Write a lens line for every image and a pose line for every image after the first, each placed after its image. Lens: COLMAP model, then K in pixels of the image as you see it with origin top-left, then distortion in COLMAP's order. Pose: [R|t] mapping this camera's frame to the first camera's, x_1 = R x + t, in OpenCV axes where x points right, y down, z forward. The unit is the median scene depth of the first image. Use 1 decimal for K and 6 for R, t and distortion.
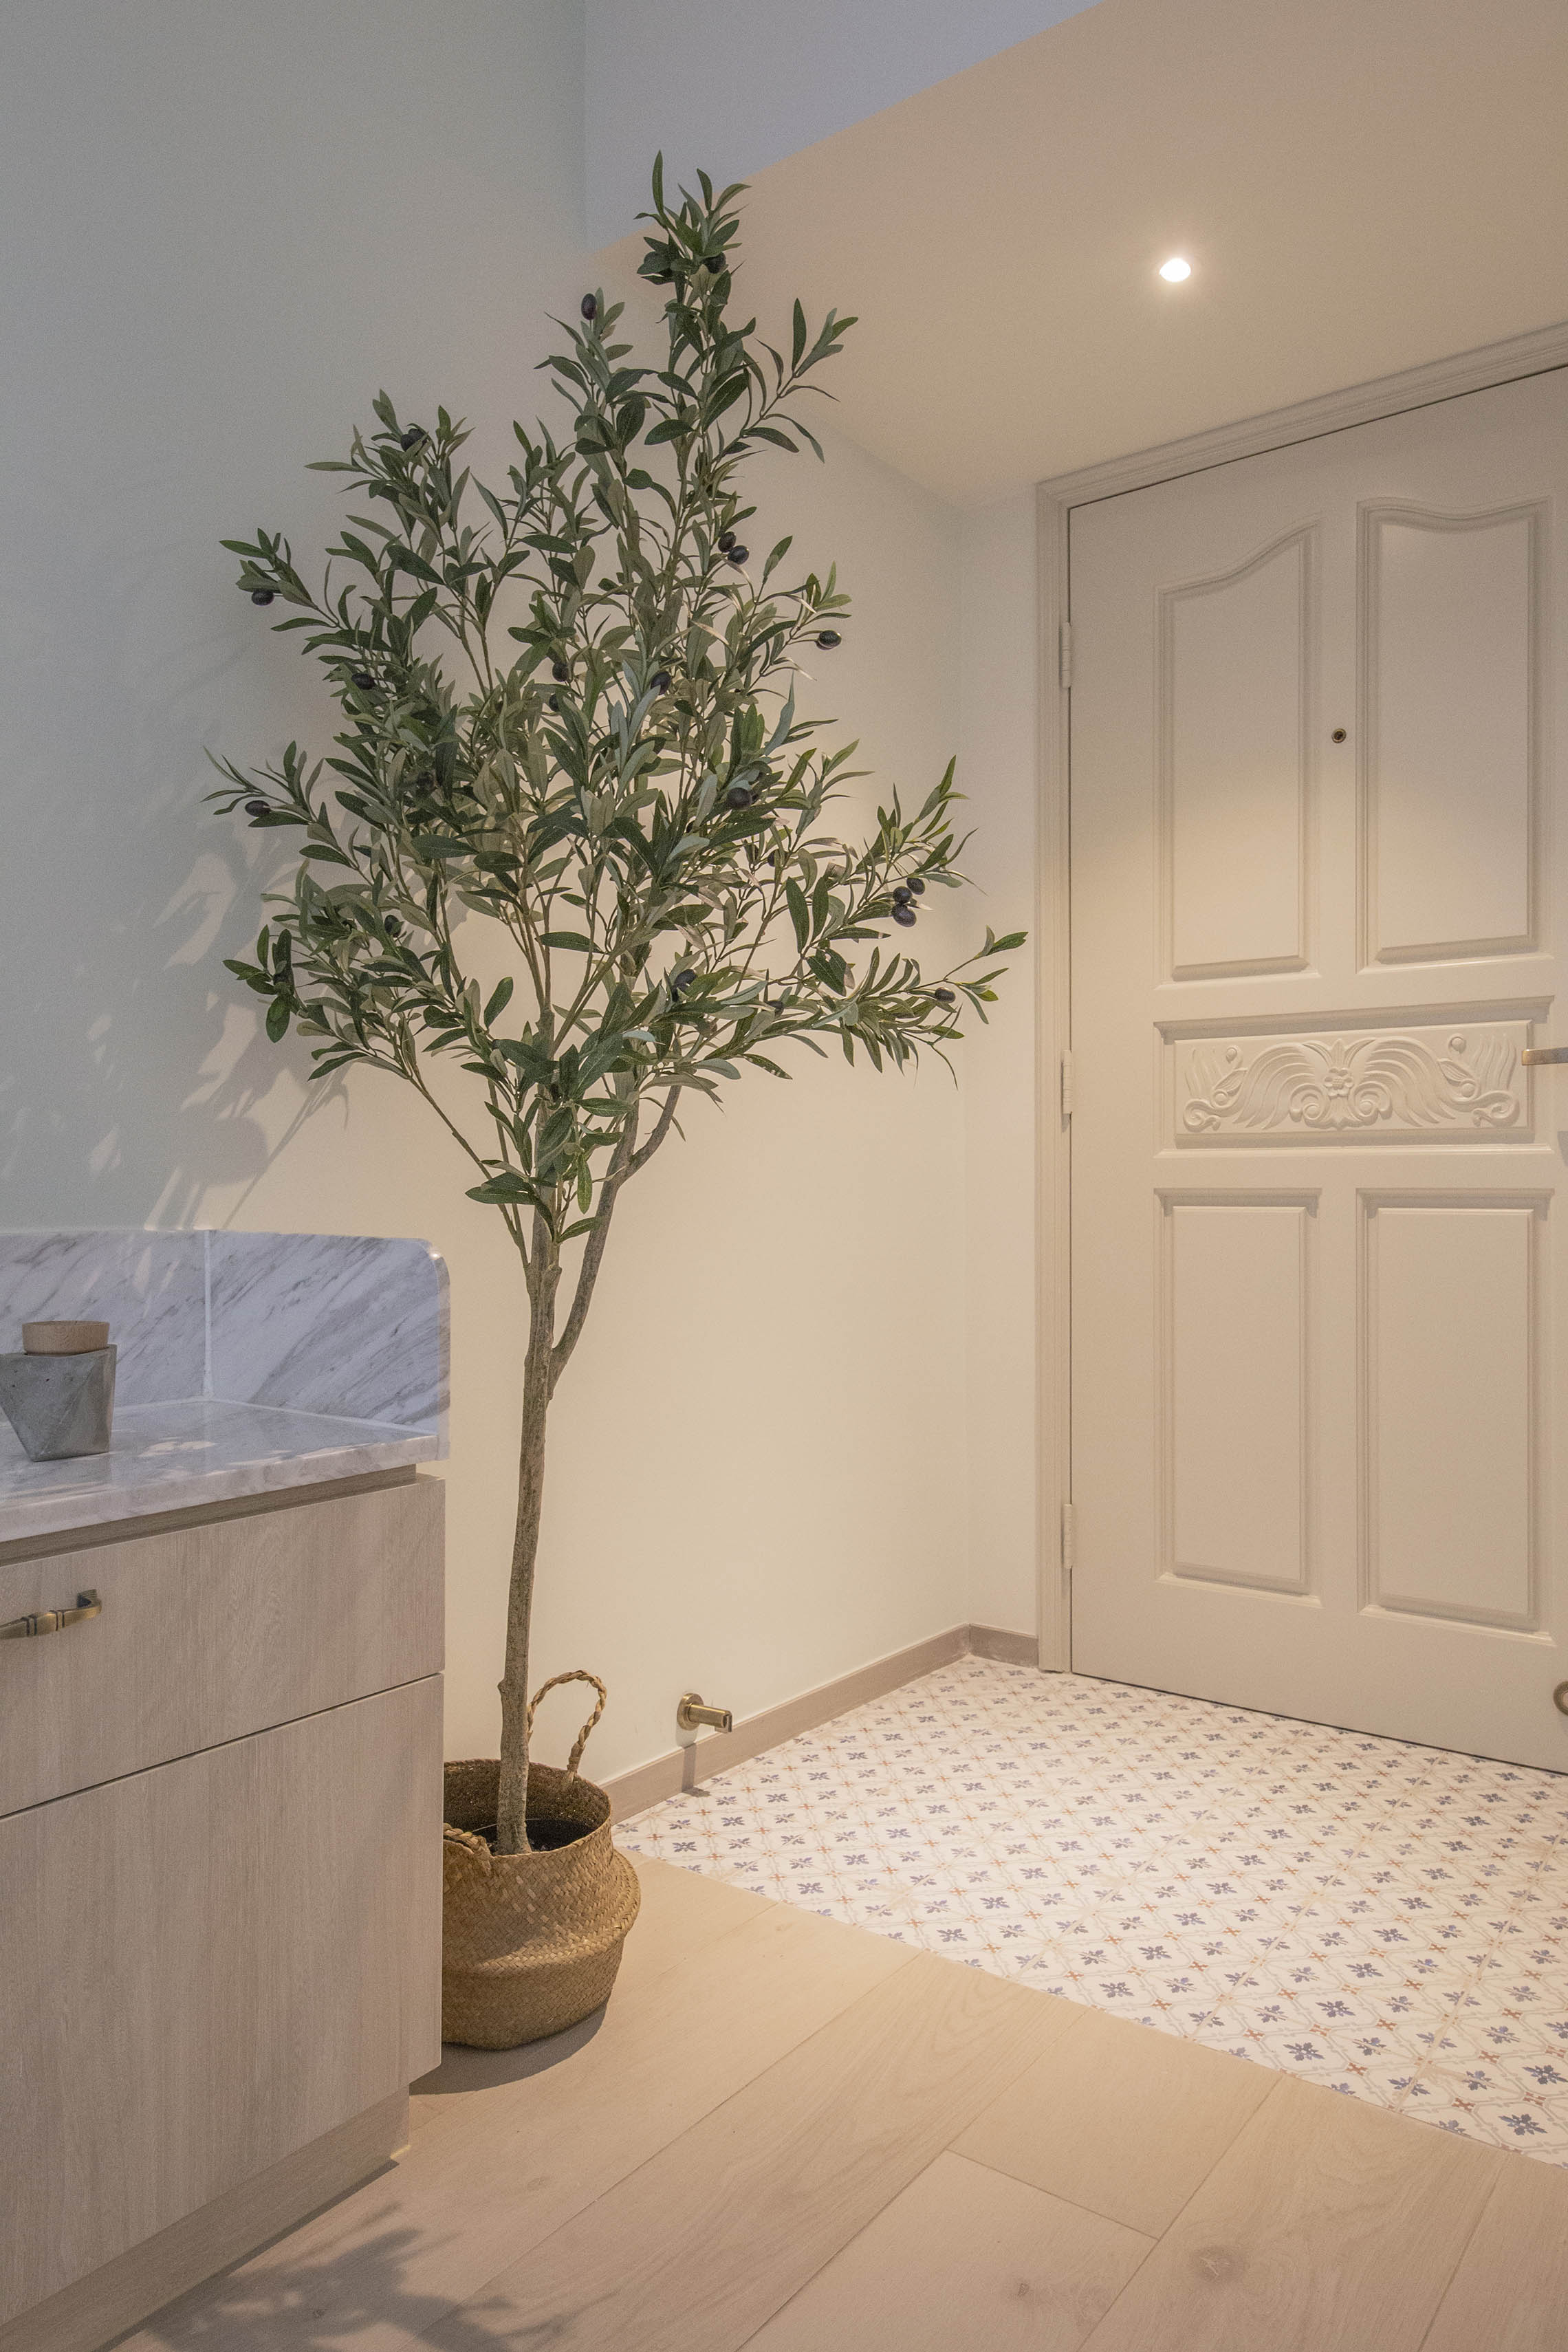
lens RADIAL K [[1507.8, 0, 793.3], [0, 1507.8, 1186.9], [0, 0, 1]] dist [0.002990, 0.003800]
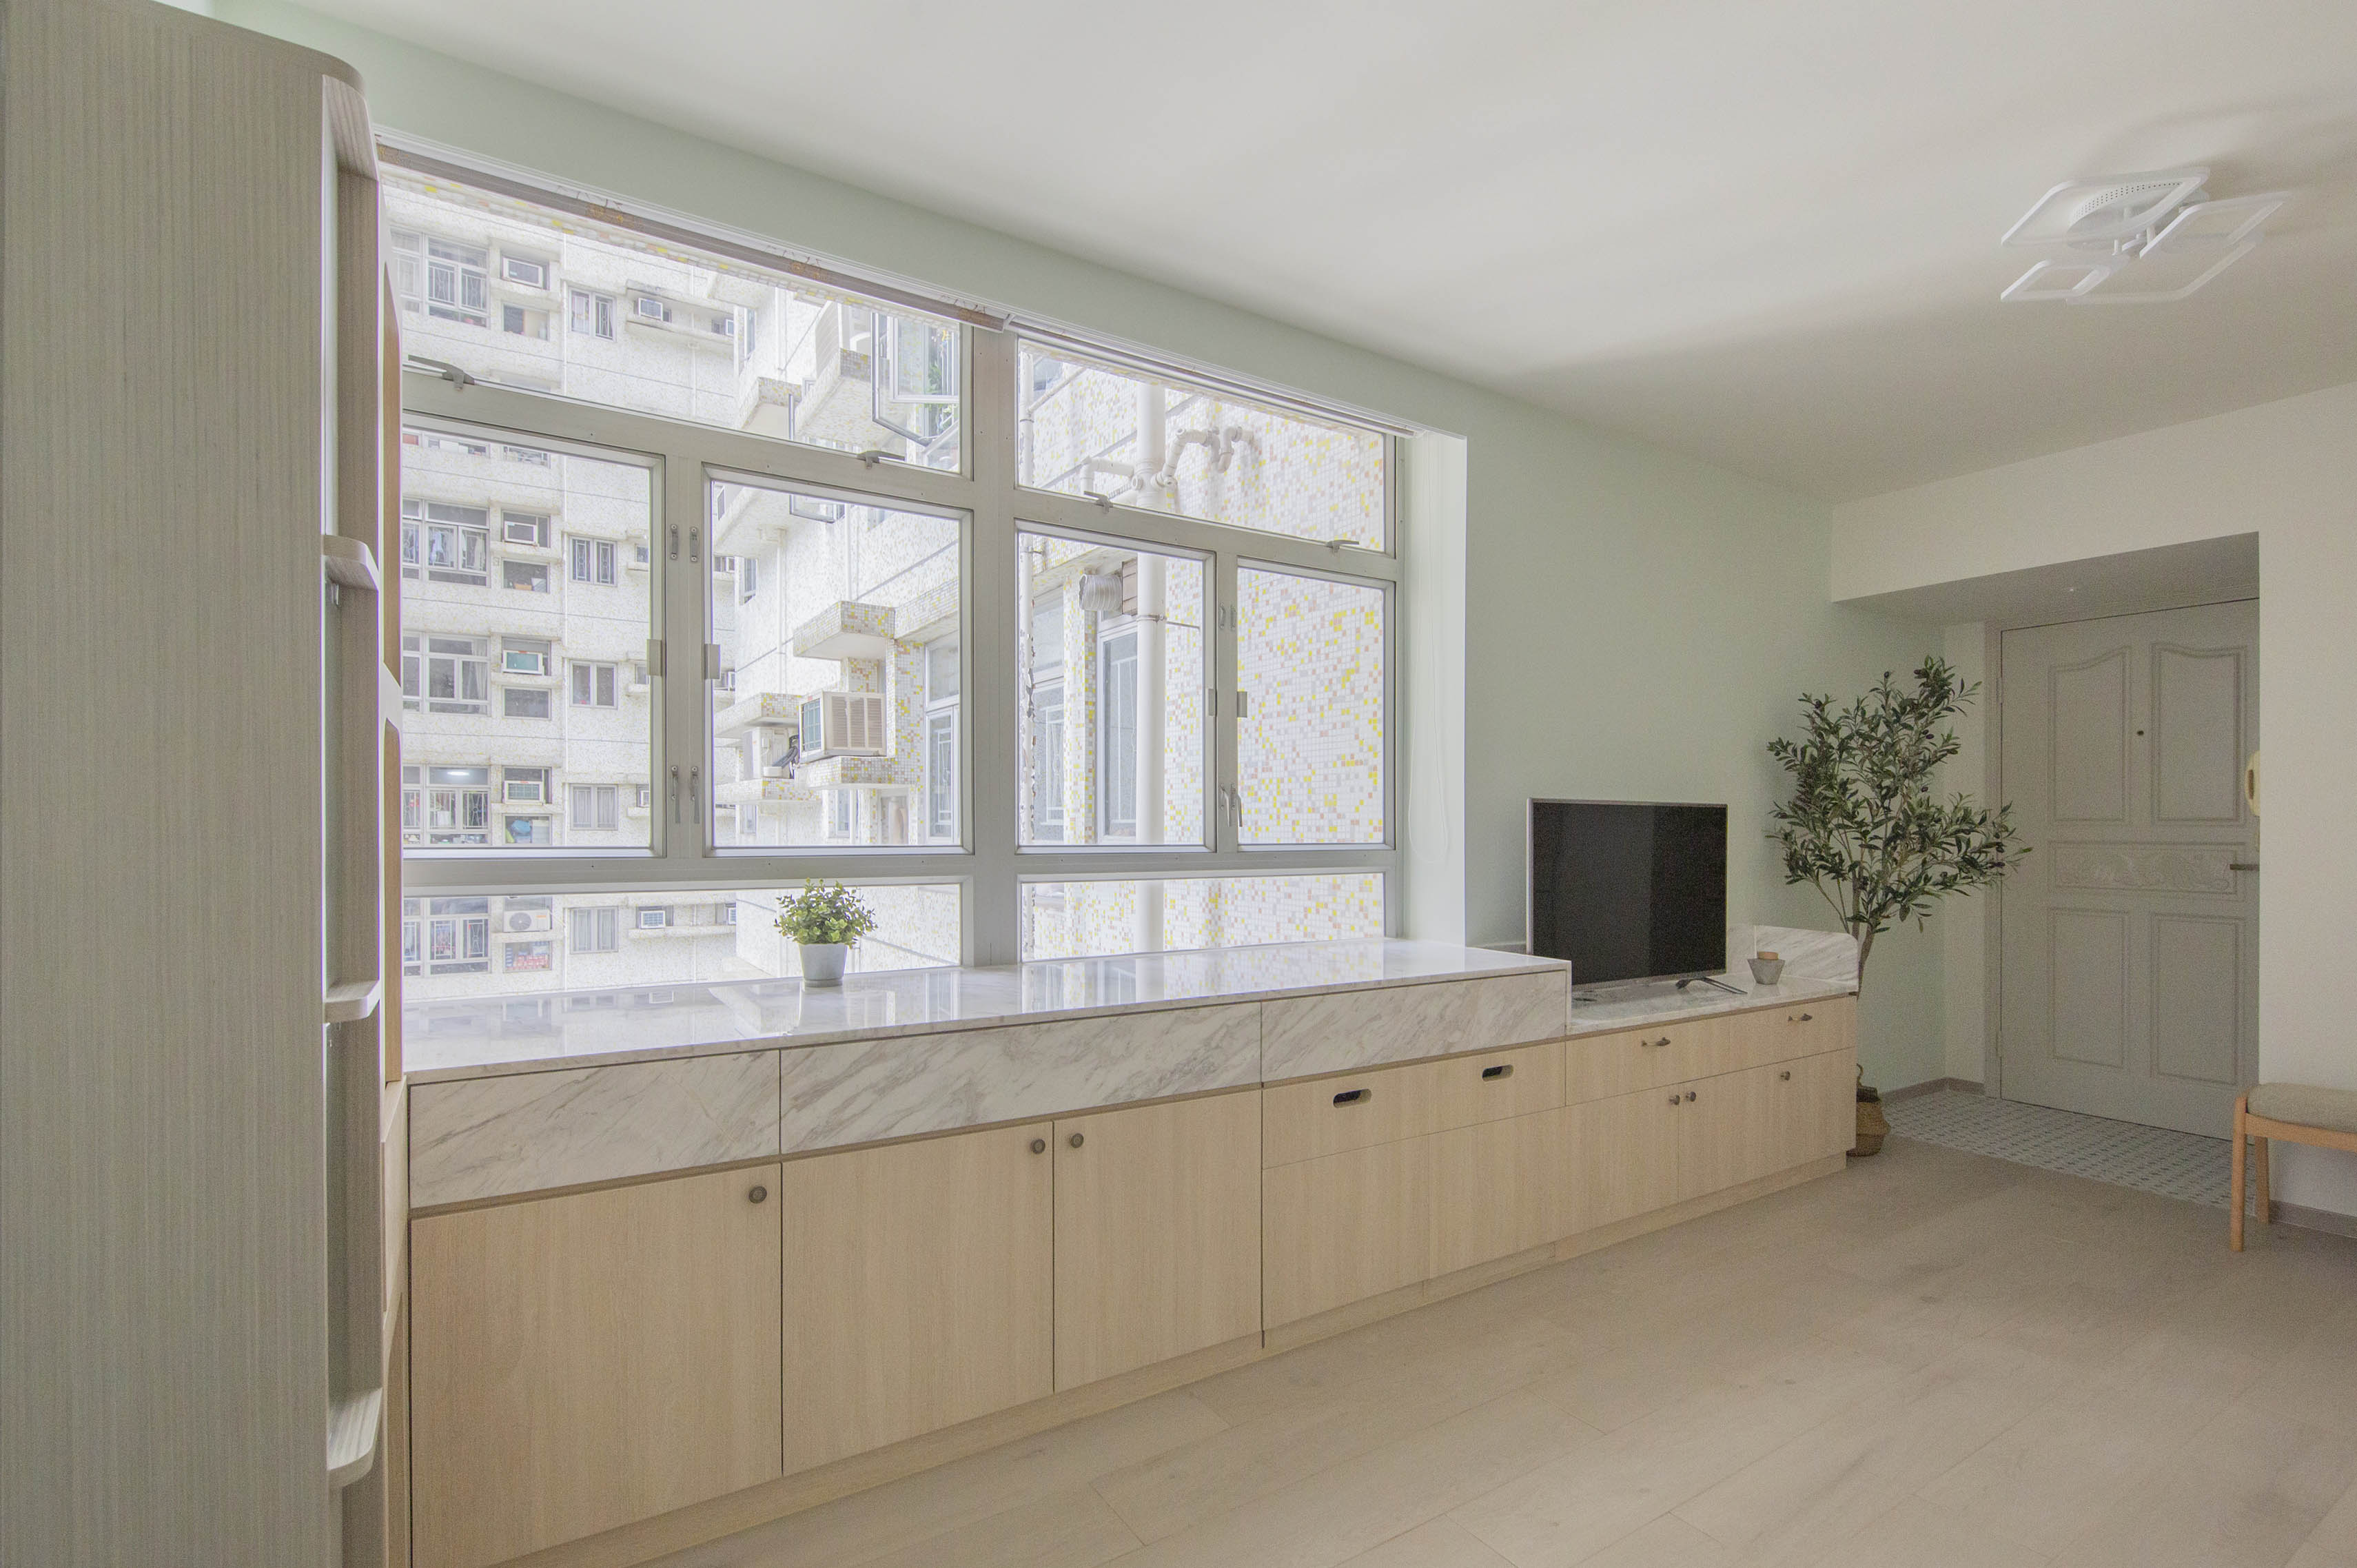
lens RADIAL K [[1004.4, 0, 1240.1], [0, 1004.4, 840.9], [0, 0, 1]] dist [0.009057, 0.000129]
pose [[0.937136, 0.000864, -0.348963, -0.715351], [-0.000272, 0.999998, 0.001744, -0.182338], [0.348964, -0.001539, 0.937135, -1.733721]]
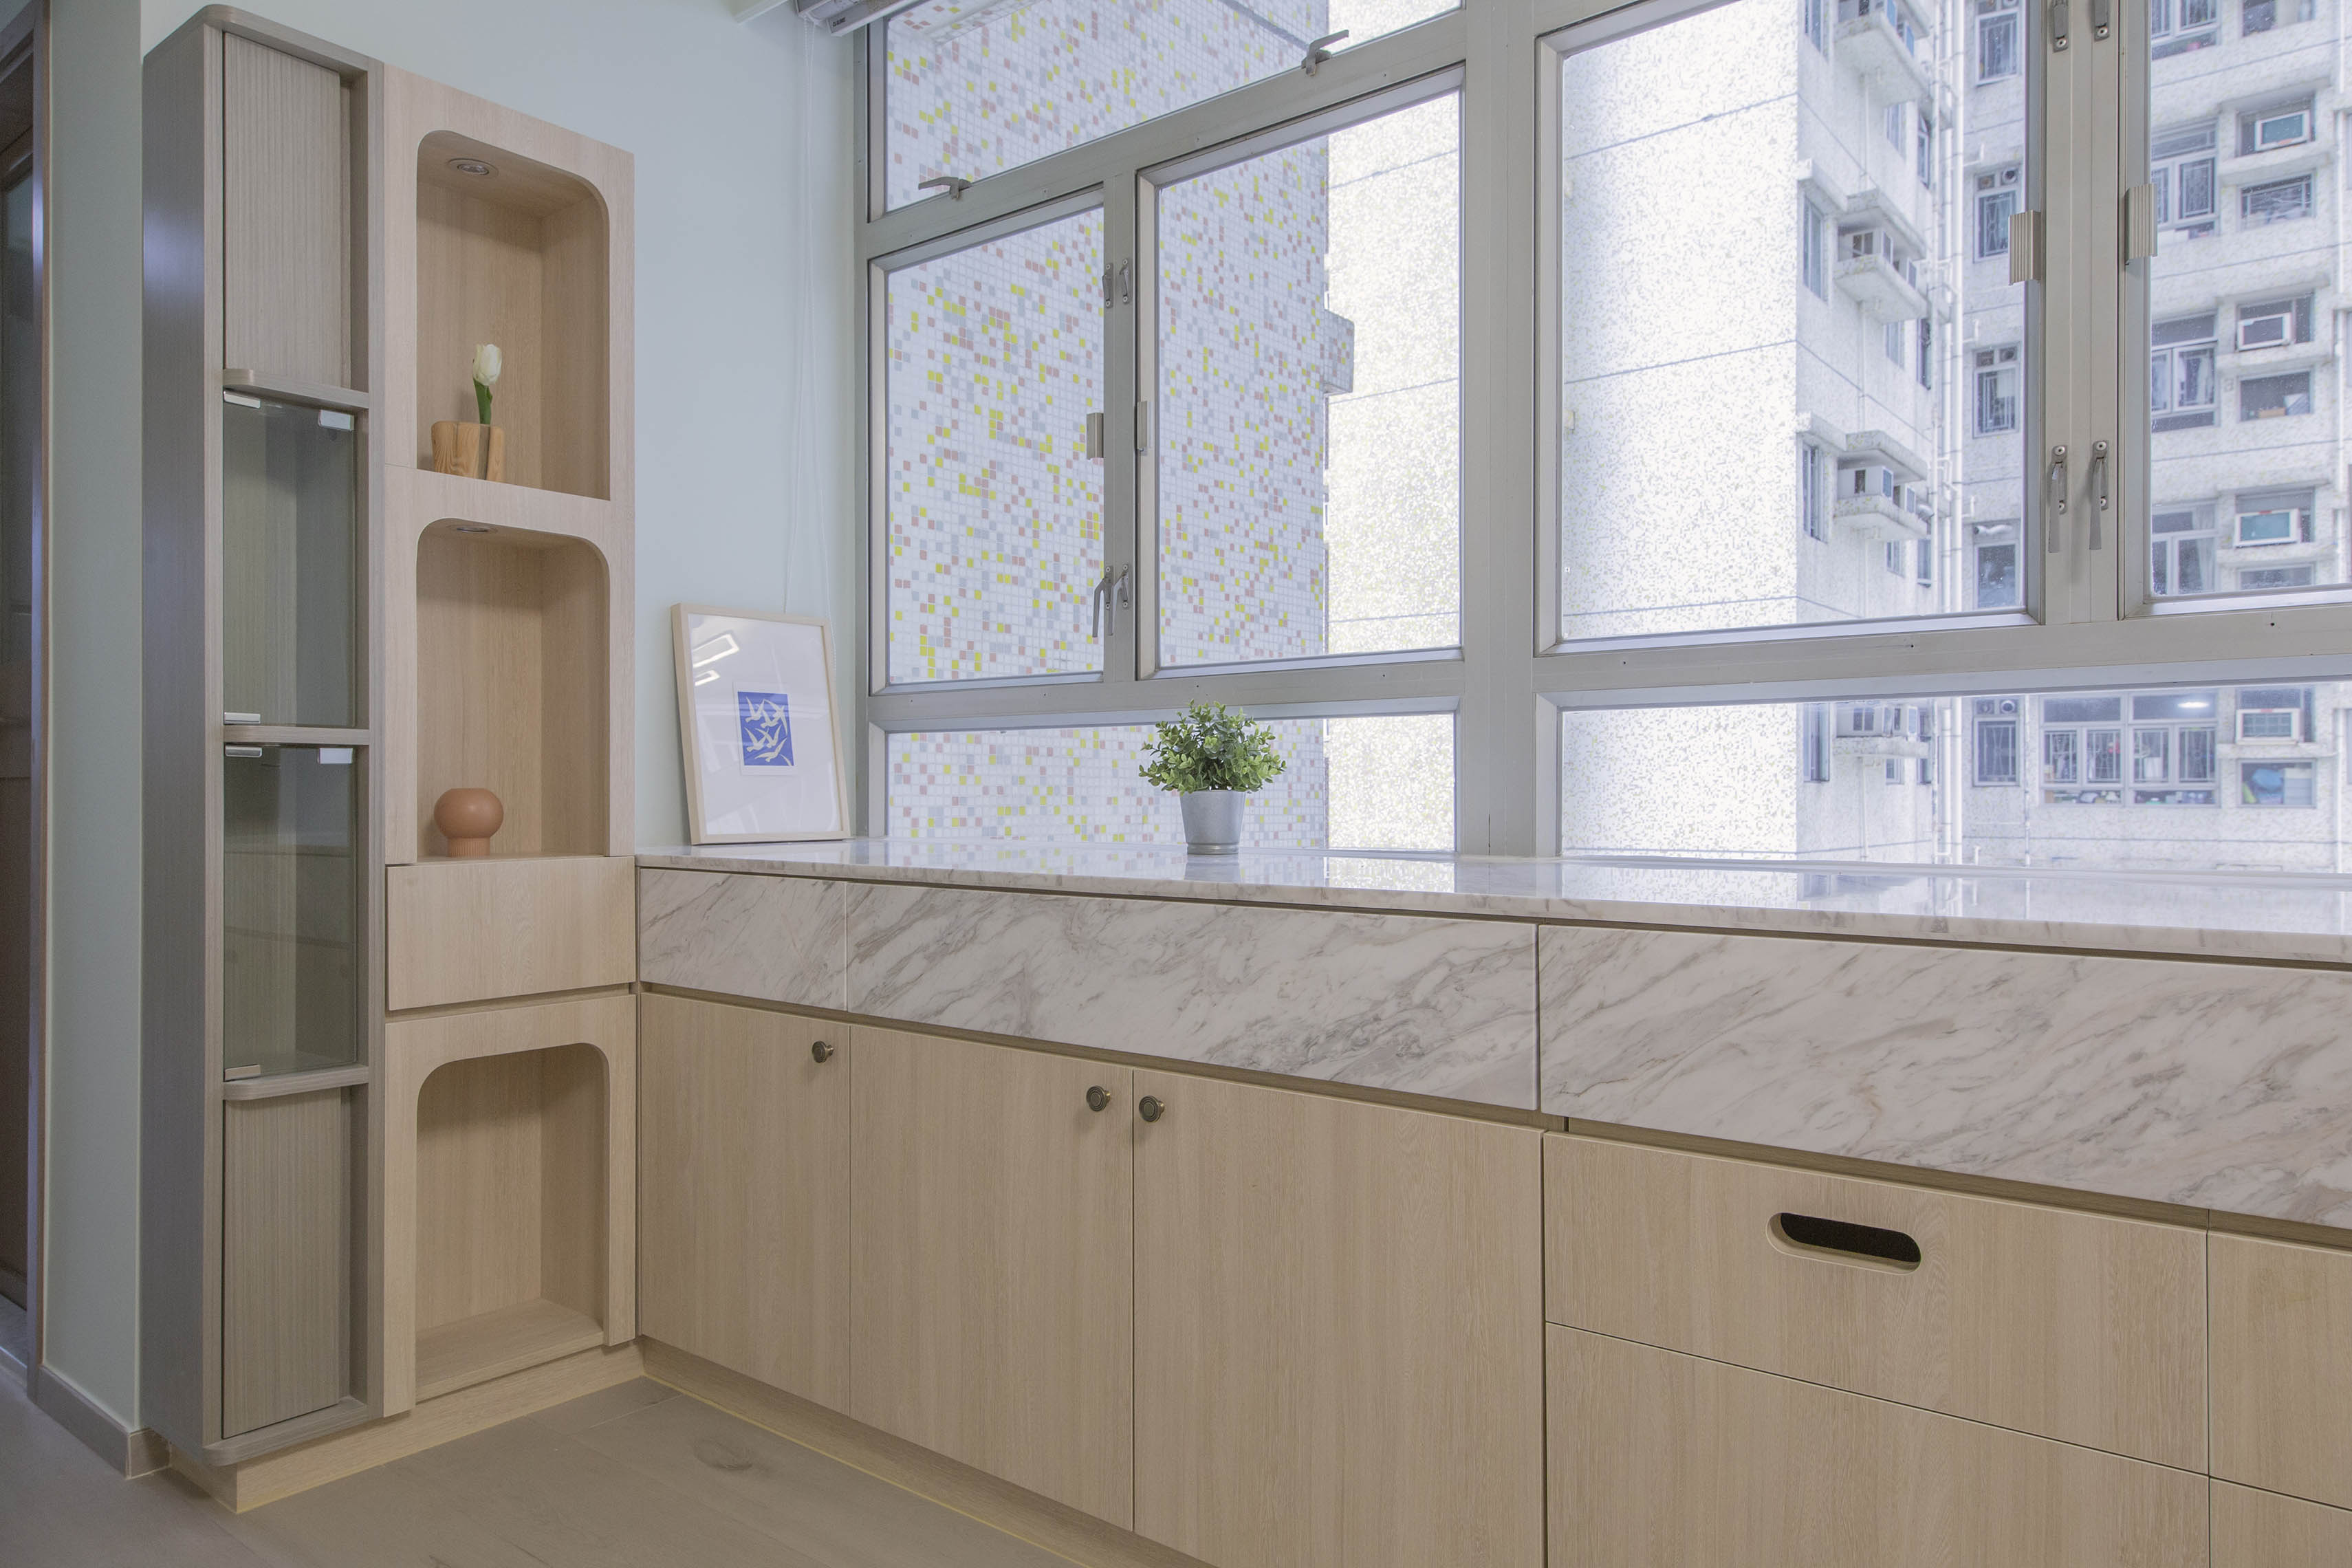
lens RADIAL K [[1507.8, 0, 1132.9], [0, 1507.8, 786.5], [0, 0, 1]] dist [0.002990, 0.003800]
pose [[-0.029332, -0.005694, -0.999554, -0.277362], [0.000707, 0.999983, -0.005717, -0.033711], [0.999569, -0.000874, -0.029327, -0.637965]]
